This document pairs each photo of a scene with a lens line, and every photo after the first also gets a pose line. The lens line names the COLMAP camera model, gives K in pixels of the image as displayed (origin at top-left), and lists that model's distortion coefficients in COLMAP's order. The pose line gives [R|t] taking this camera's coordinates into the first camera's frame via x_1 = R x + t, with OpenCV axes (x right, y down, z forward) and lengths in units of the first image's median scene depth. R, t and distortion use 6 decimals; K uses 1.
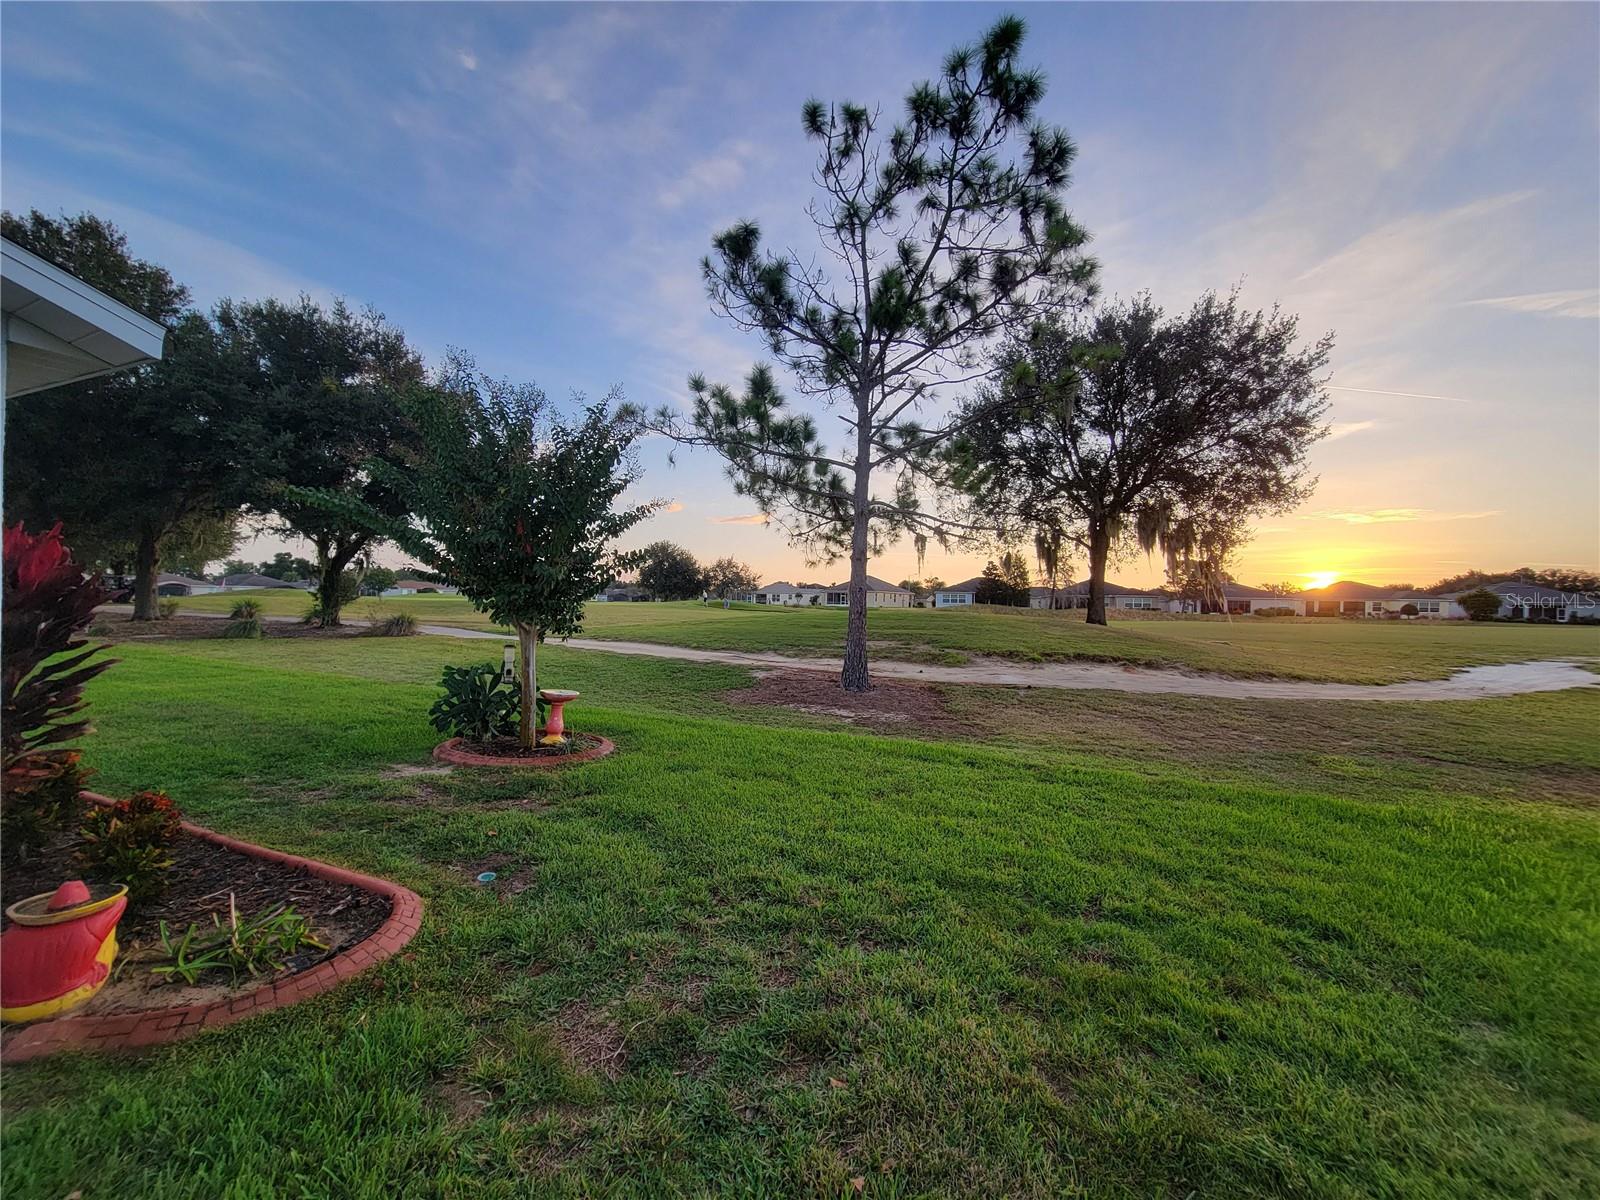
lens RADIAL K [[647.8, 0, 798.4], [0, 647.8, 609.4], [0, 0, 1]] dist [-0.000255, 0.000129]
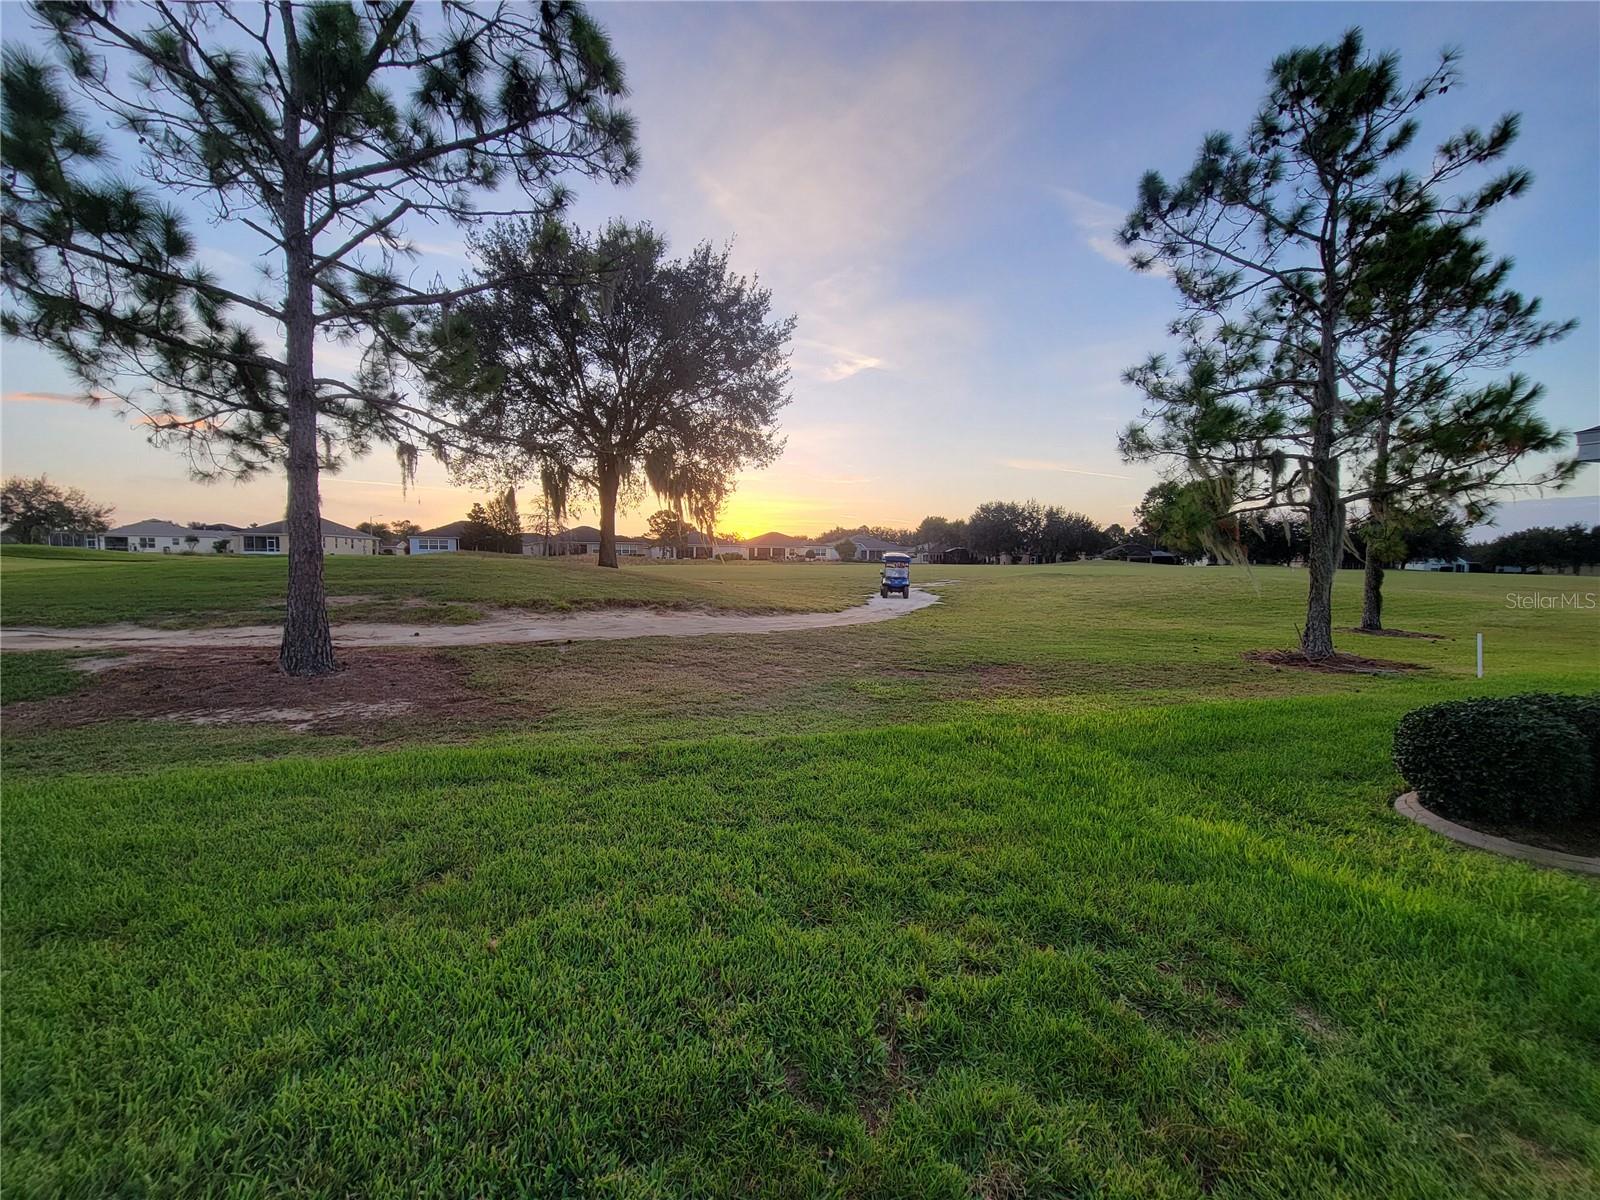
lens RADIAL K [[647.8, 0, 798.4], [0, 647.8, 609.4], [0, 0, 1]] dist [-0.000255, 0.000129]
pose [[0.731961, -0.063064, 0.678421, 0.008294], [0.007815, 0.996419, 0.084192, 0.008353], [-0.681301, -0.056323, 0.729833, 0.154677]]
